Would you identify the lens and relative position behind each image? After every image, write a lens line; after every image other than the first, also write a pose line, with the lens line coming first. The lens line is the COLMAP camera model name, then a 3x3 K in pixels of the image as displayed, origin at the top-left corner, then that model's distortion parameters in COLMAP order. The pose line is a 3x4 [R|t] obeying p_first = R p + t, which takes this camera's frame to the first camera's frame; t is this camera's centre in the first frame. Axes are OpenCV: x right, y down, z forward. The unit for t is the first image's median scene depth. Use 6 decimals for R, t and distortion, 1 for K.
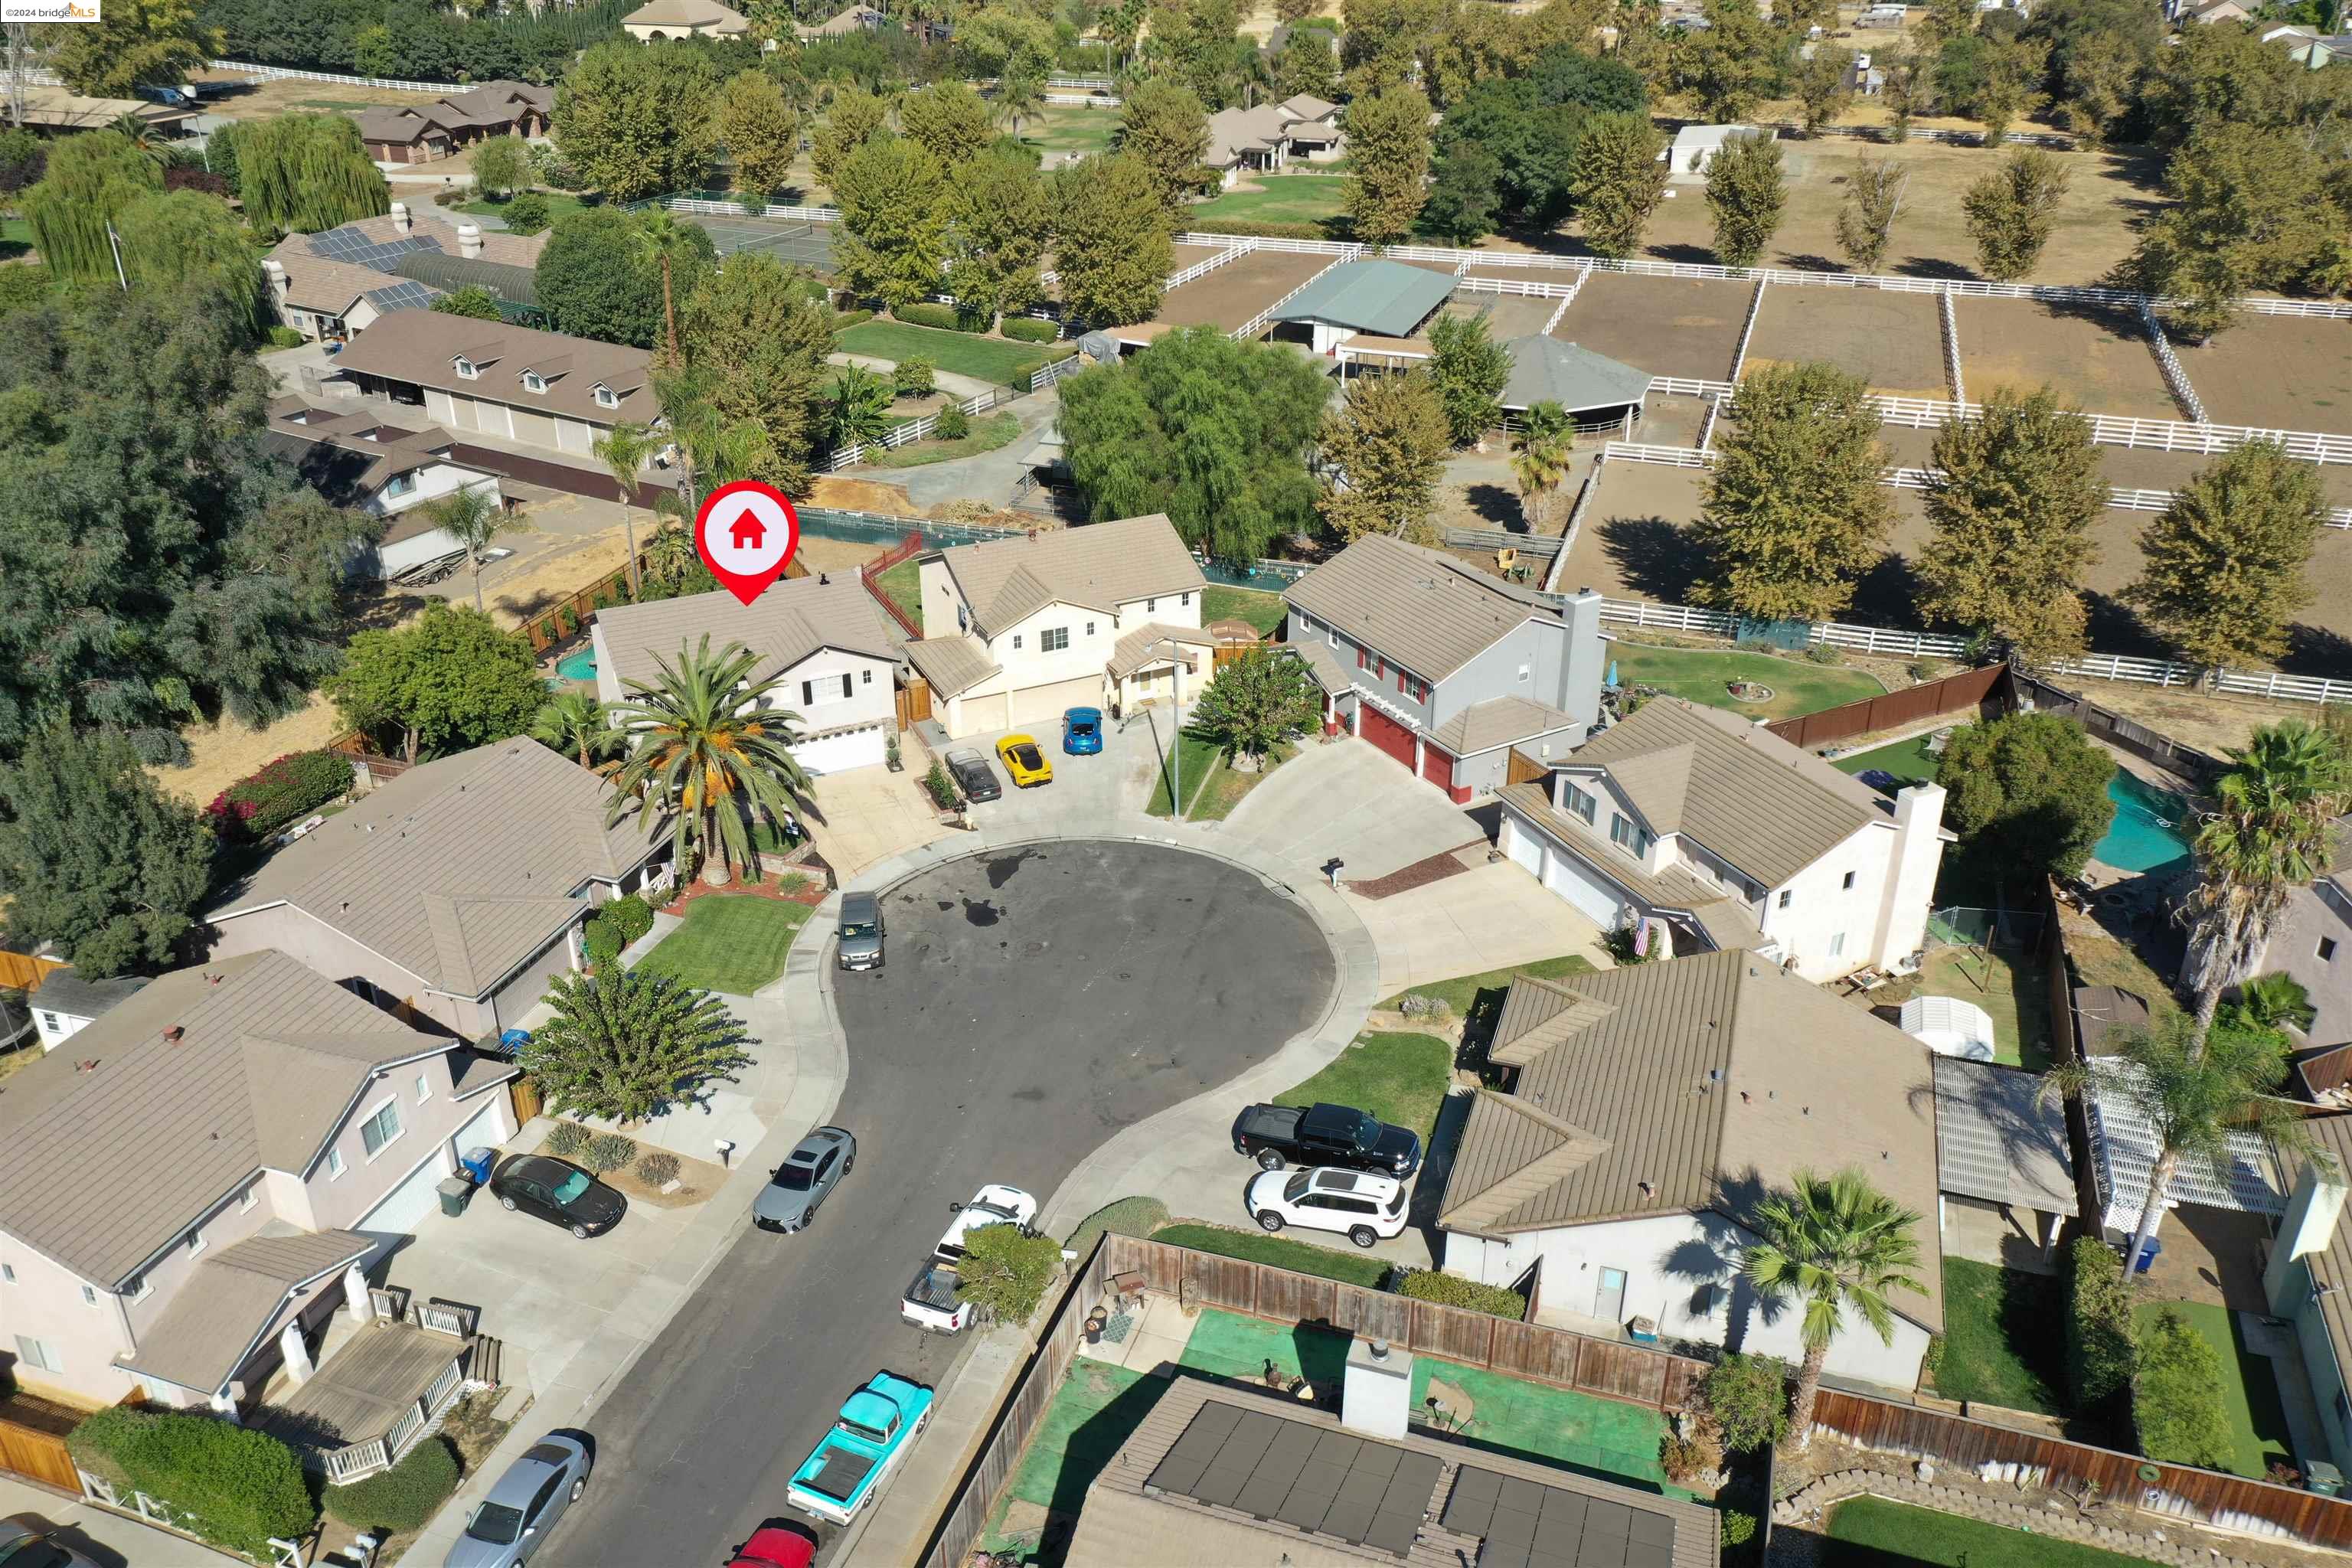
lens RADIAL K [[1872.6, 0, 1178.7], [0, 1872.6, 713.0], [0, 0, 1]] dist [-0.007790, 0.002123]
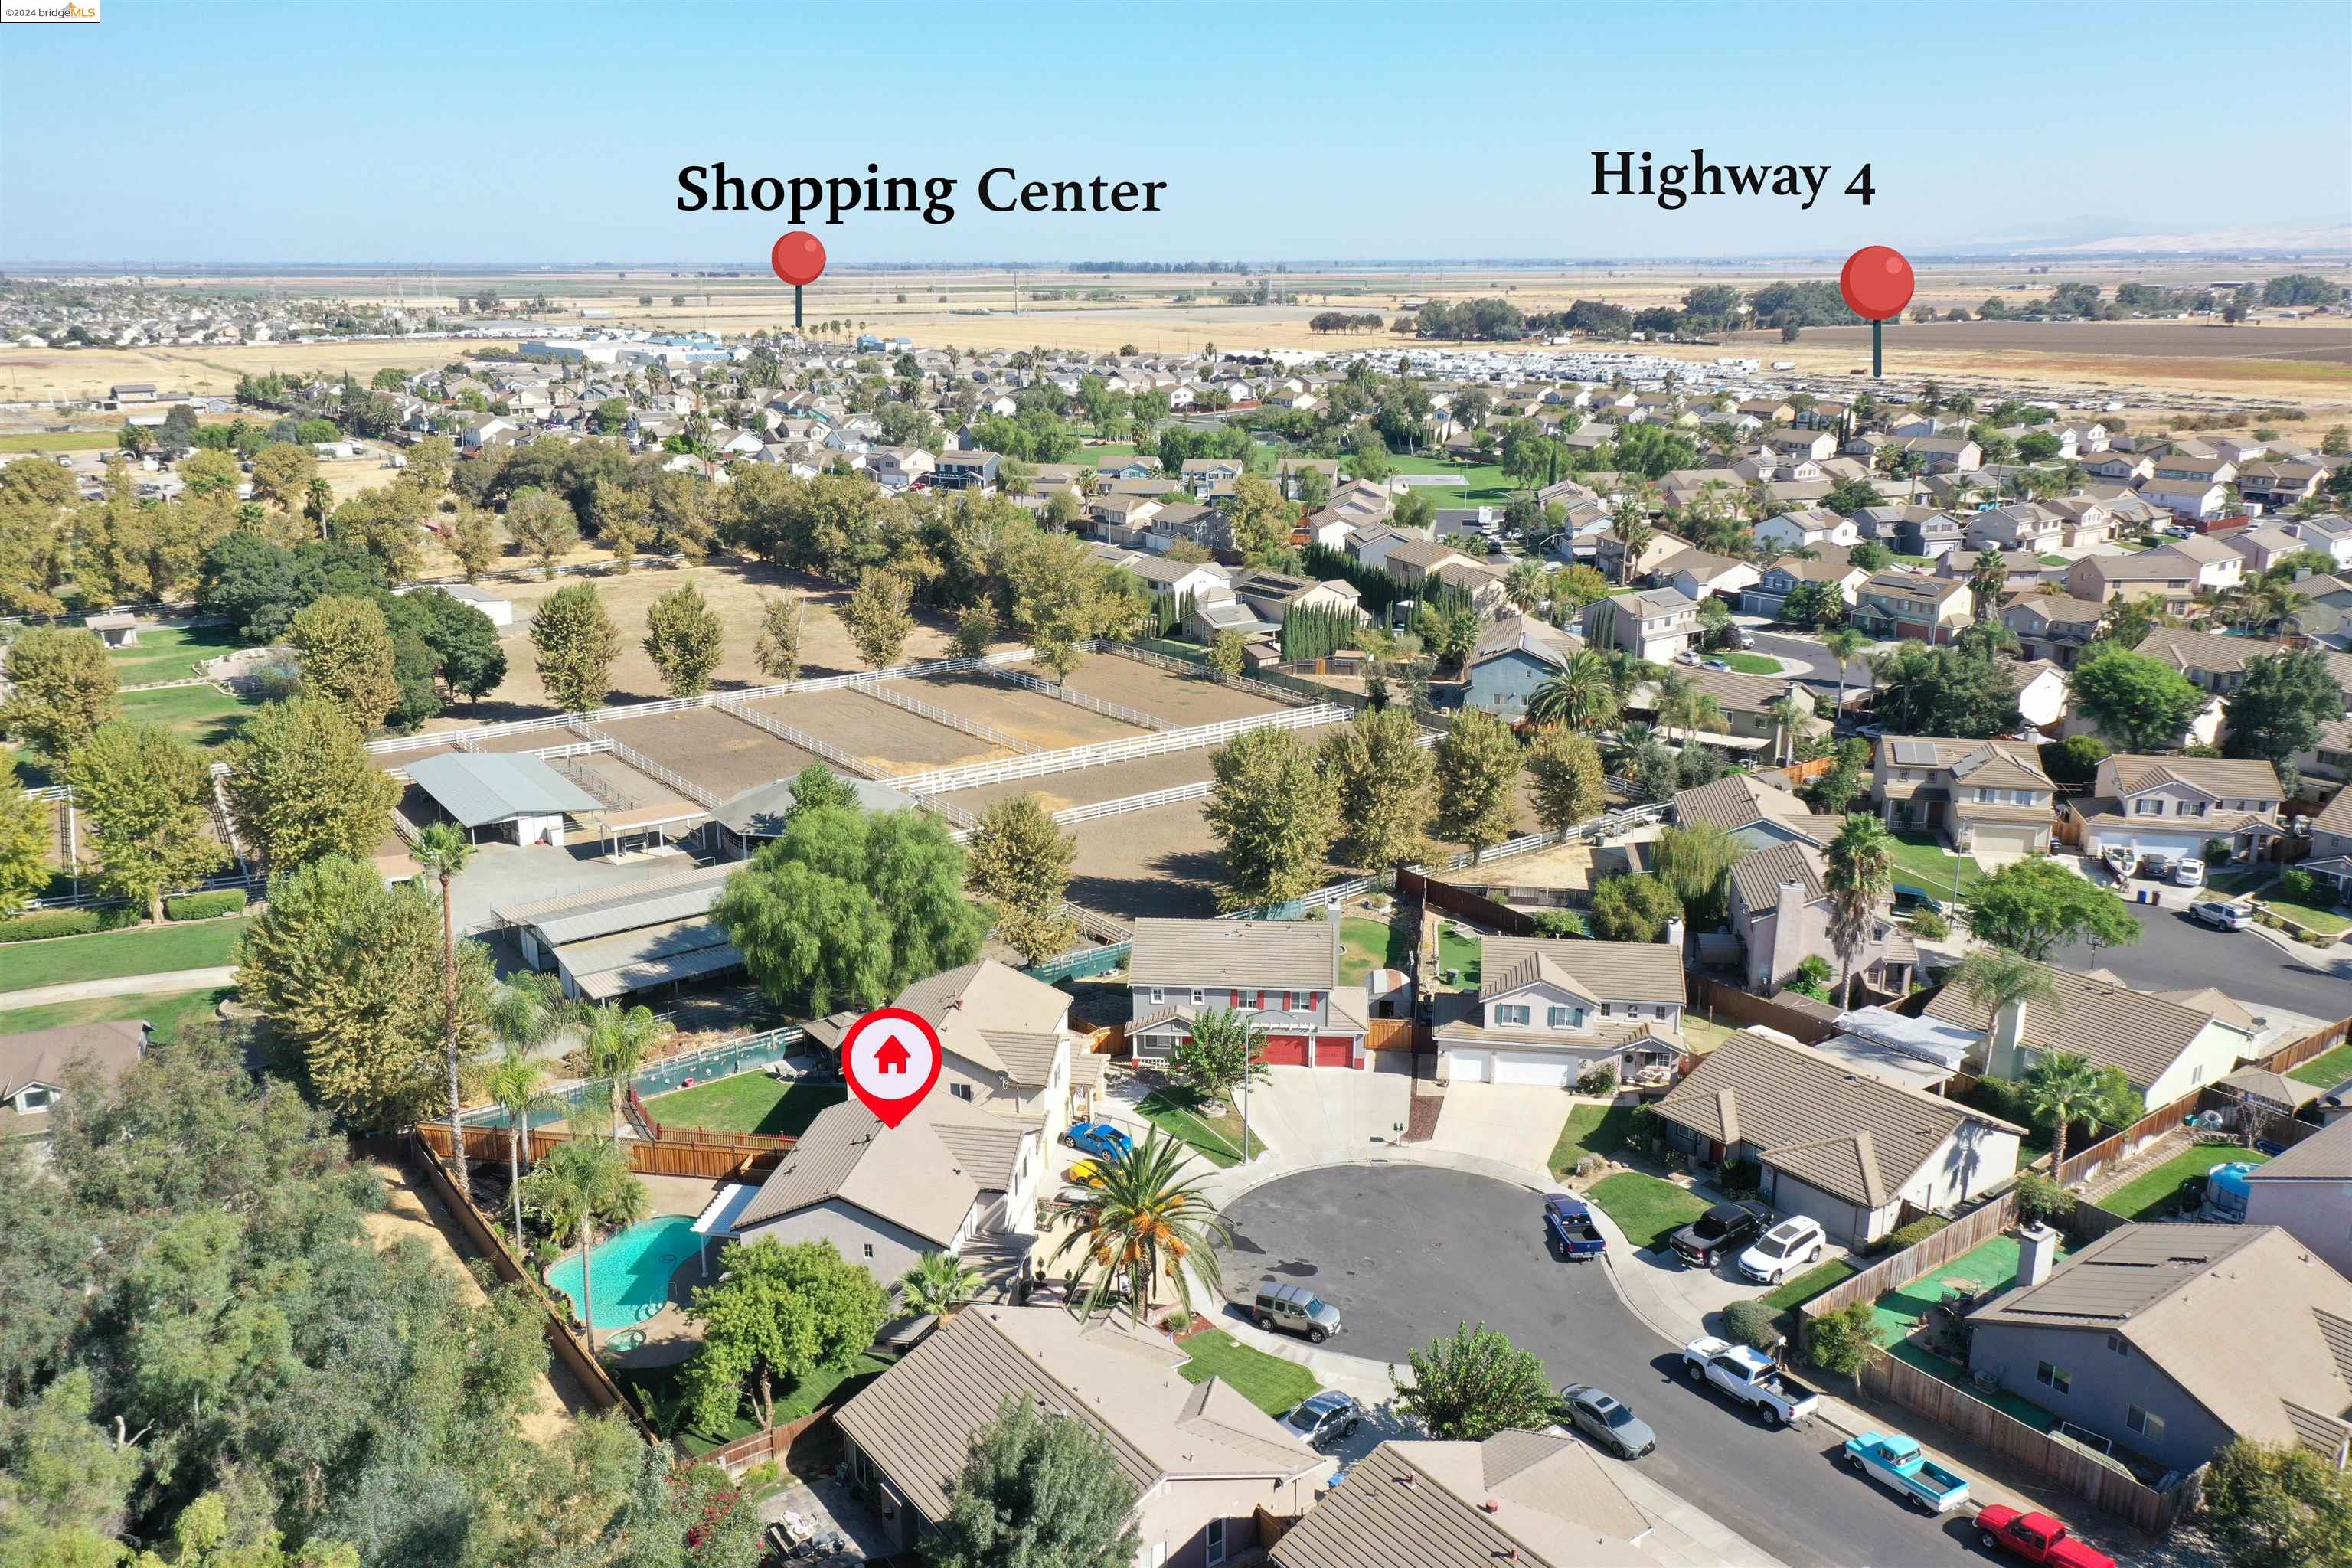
lens RADIAL K [[1872.6, 0, 1178.7], [0, 1872.6, 713.0], [0, 0, 1]] dist [-0.007790, 0.002123]
pose [[0.575805, -0.185493, 0.796267, -0.911691], [0.349640, 0.936240, -0.034736, -0.183646], [-0.739053, 0.298408, 0.603948, 0.211412]]
